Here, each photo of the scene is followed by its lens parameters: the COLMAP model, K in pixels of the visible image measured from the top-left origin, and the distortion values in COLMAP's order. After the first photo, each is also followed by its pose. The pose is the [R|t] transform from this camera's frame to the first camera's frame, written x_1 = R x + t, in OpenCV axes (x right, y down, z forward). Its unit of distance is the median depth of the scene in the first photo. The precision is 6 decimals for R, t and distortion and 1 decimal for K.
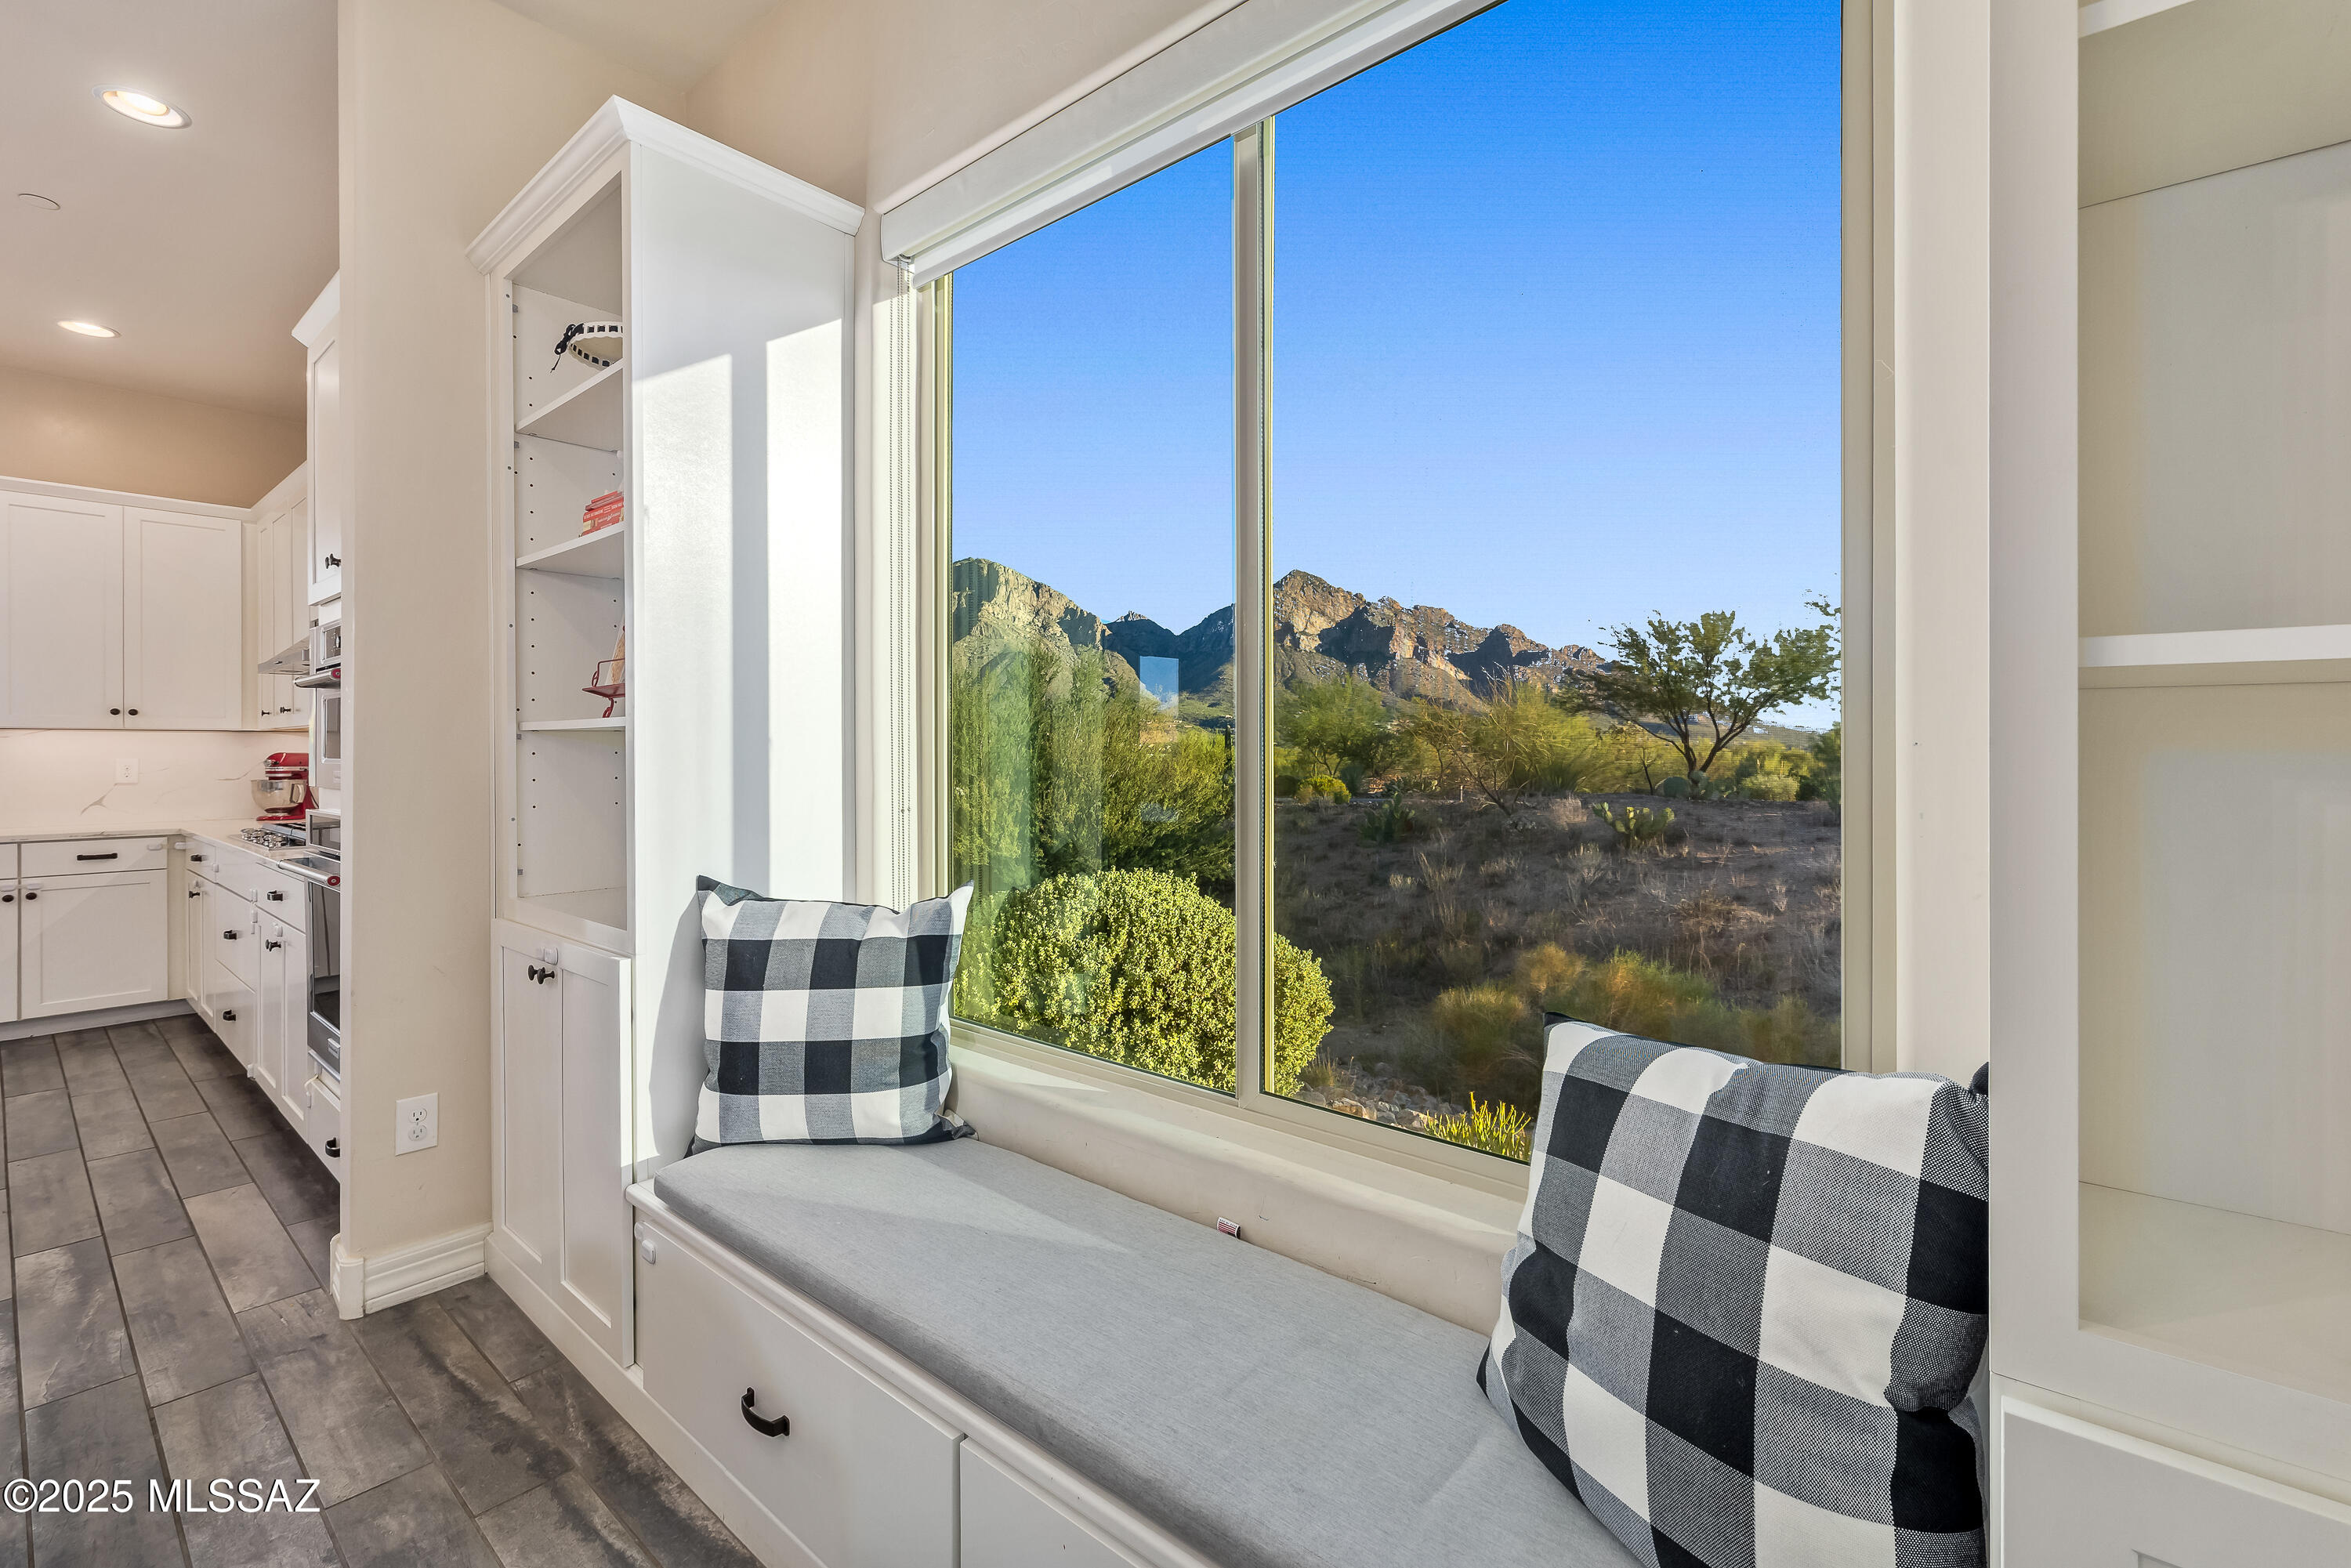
lens RADIAL K [[1009.9, 0, 1141.0], [0, 1009.9, 750.0], [0, 0, 1]] dist [0.001045, 0.000360]
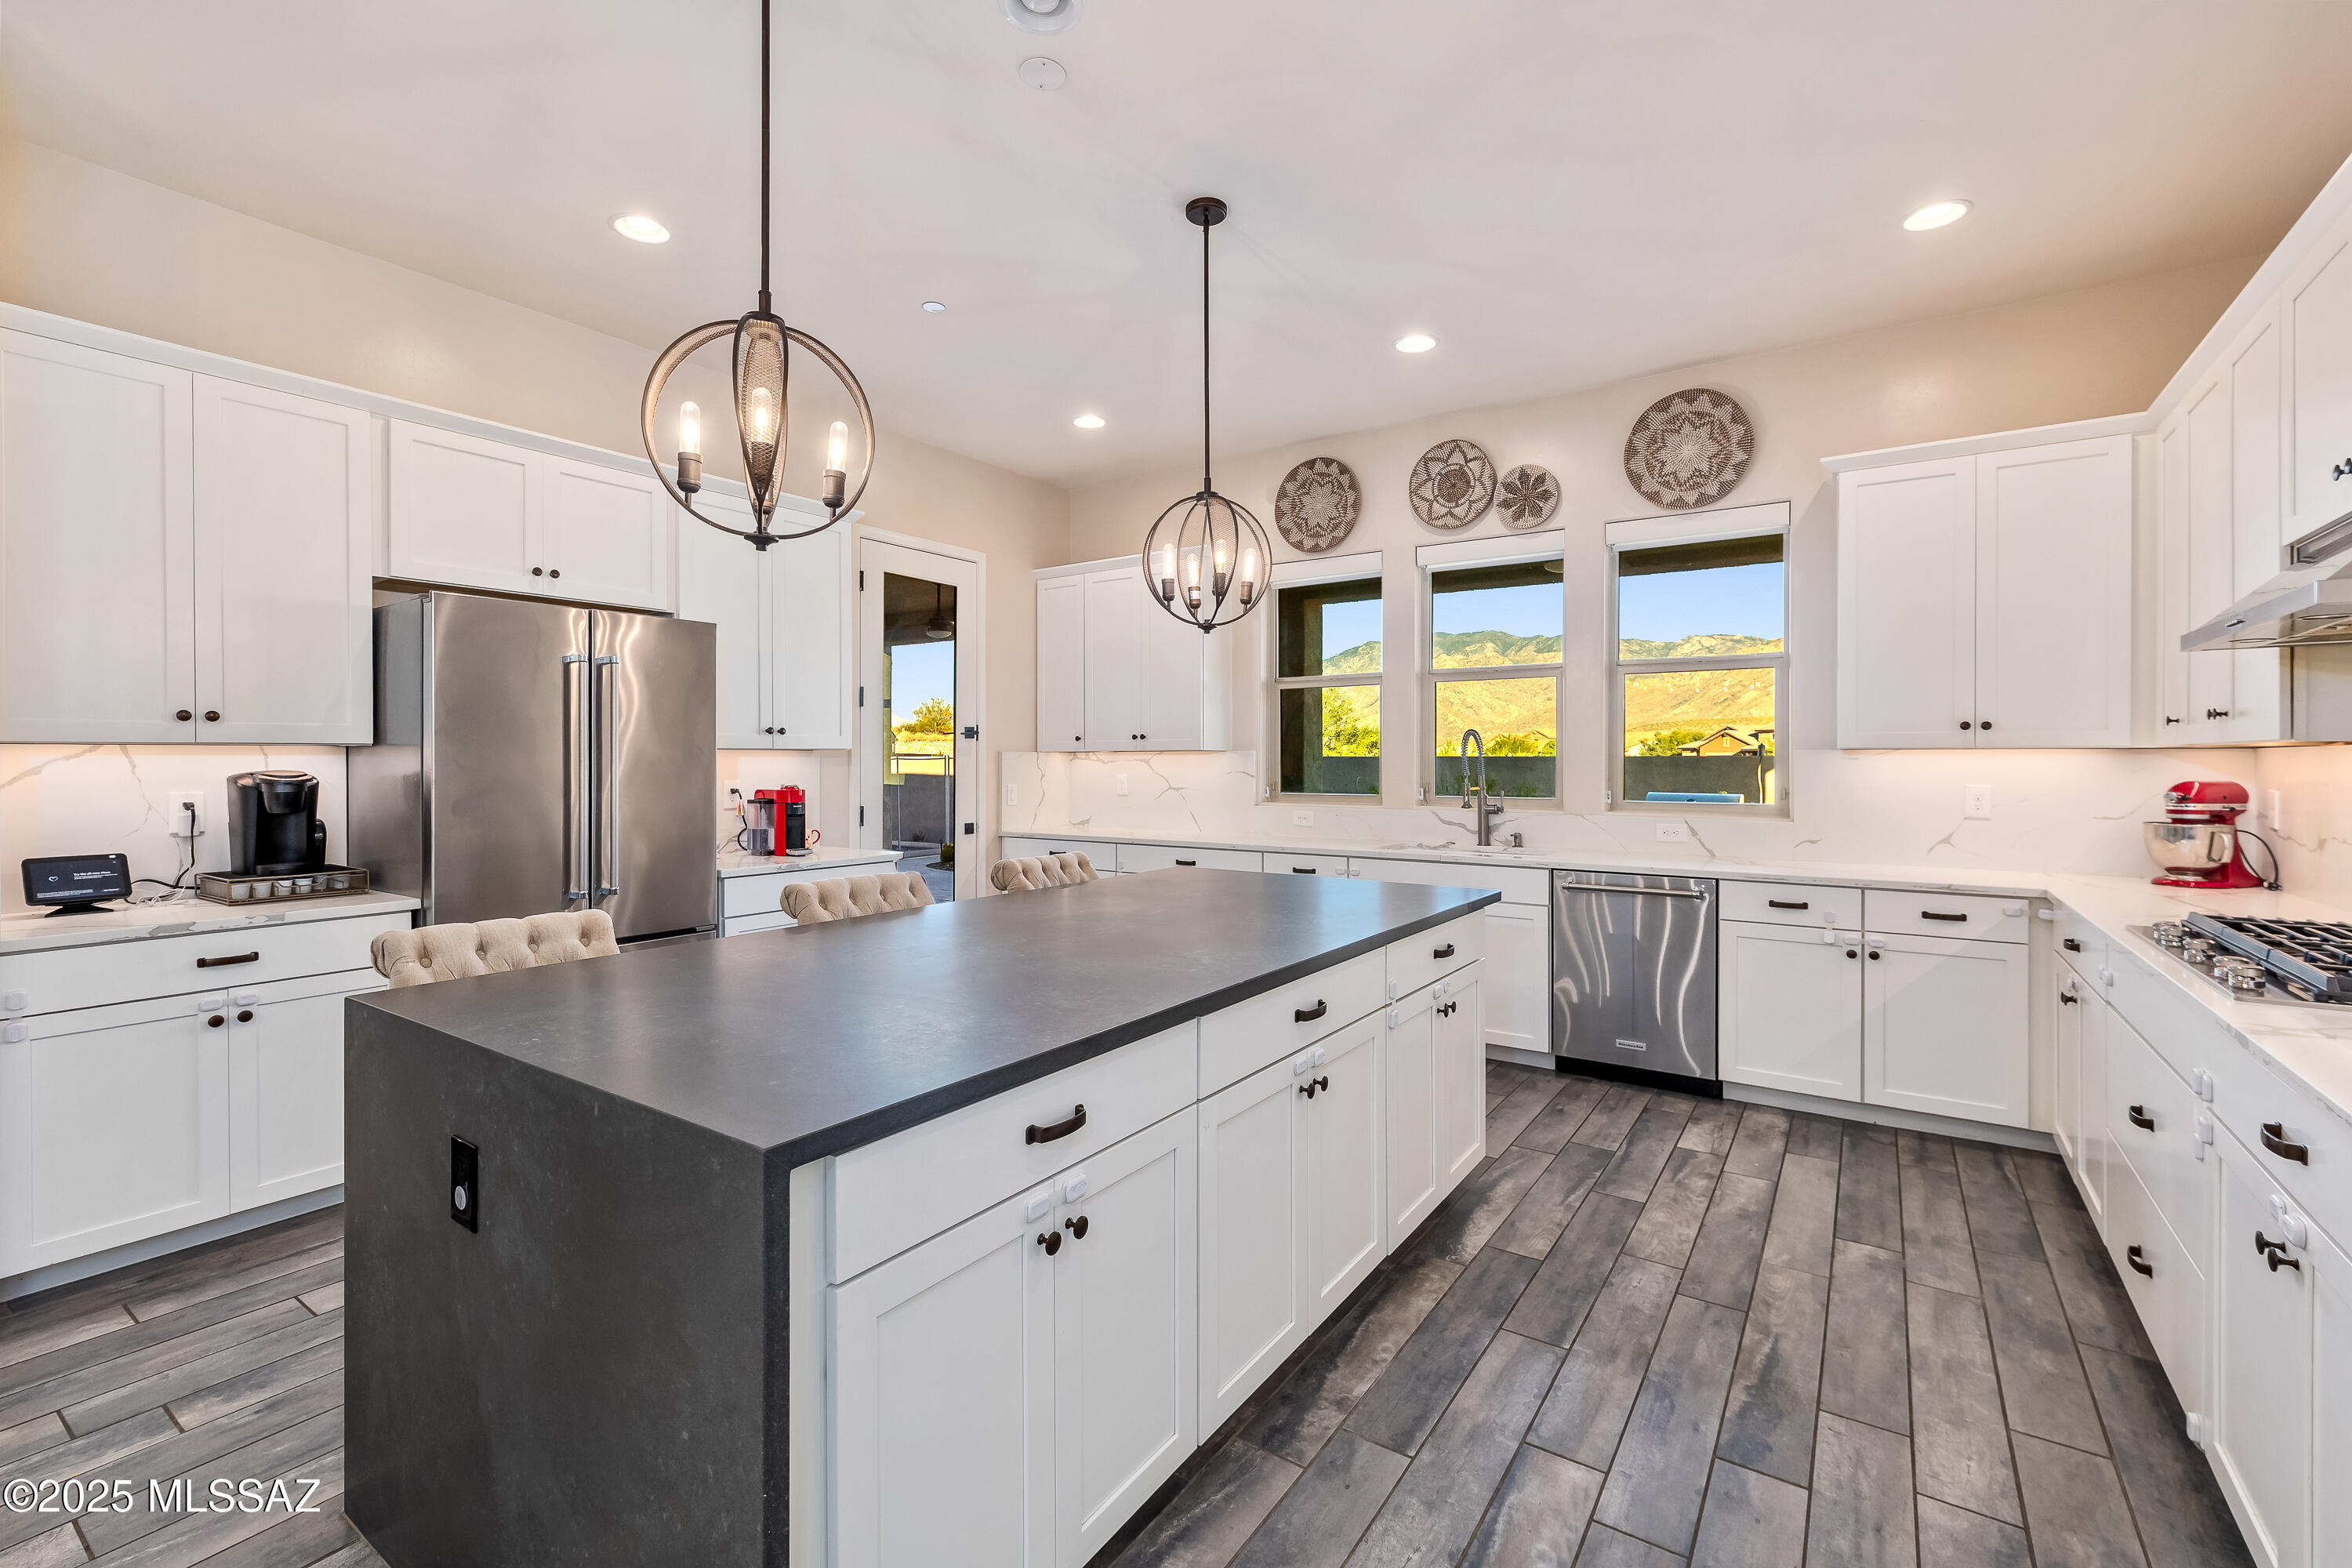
lens RADIAL K [[1049.0, 0, 1180.8], [0, 1049.0, 765.8], [0, 0, 1]] dist [0.000906, 0.000279]
pose [[0.135786, 0.005854, -0.990721, -0.312631], [-0.000393, 0.999983, 0.005855, -0.012130], [0.990738, -0.000406, 0.135785, 0.308785]]
